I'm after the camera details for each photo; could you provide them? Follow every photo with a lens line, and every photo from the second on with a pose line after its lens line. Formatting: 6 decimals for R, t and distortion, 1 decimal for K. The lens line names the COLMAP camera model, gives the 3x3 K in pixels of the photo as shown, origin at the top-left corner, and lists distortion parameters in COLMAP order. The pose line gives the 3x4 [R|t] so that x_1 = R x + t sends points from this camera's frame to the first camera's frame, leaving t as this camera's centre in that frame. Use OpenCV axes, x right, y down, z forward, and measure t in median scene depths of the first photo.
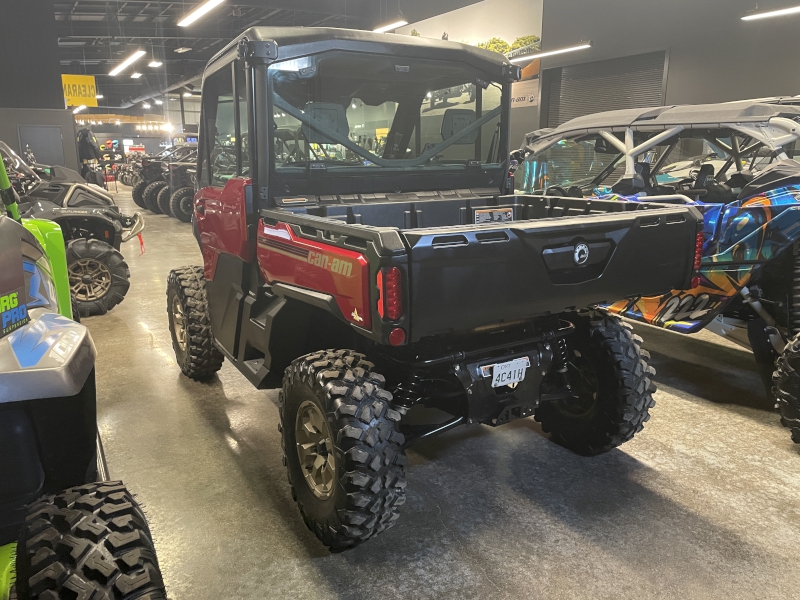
lens RADIAL K [[616.8, 0, 400.0], [0, 616.8, 300.0], [0, 0, 1]] dist [-0.003666, -0.005944]
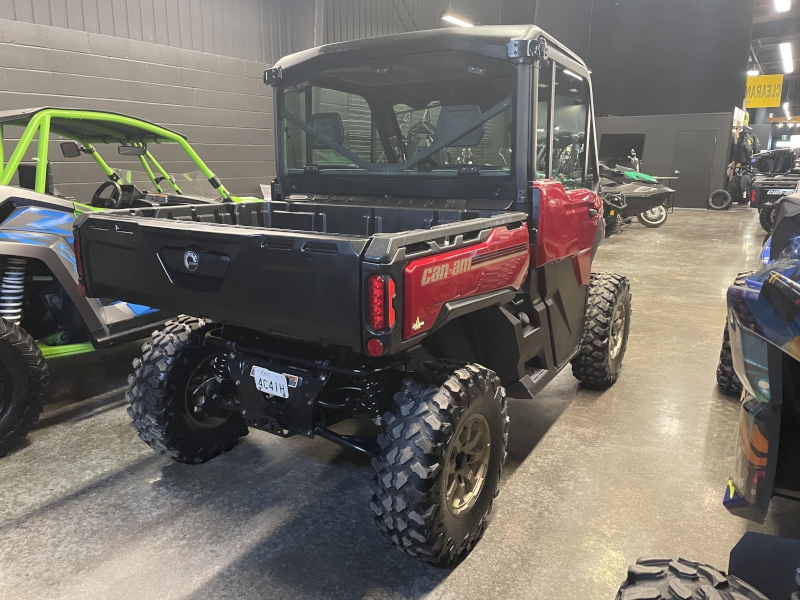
lens RADIAL K [[616.8, 0, 400.0], [0, 616.8, 300.0], [0, 0, 1]] dist [-0.003666, -0.005944]
pose [[0.403212, 0.203740, -0.892138, 1.104638], [-0.207485, 0.969865, 0.127716, -0.175639], [0.891274, 0.133609, 0.433334, 0.744048]]
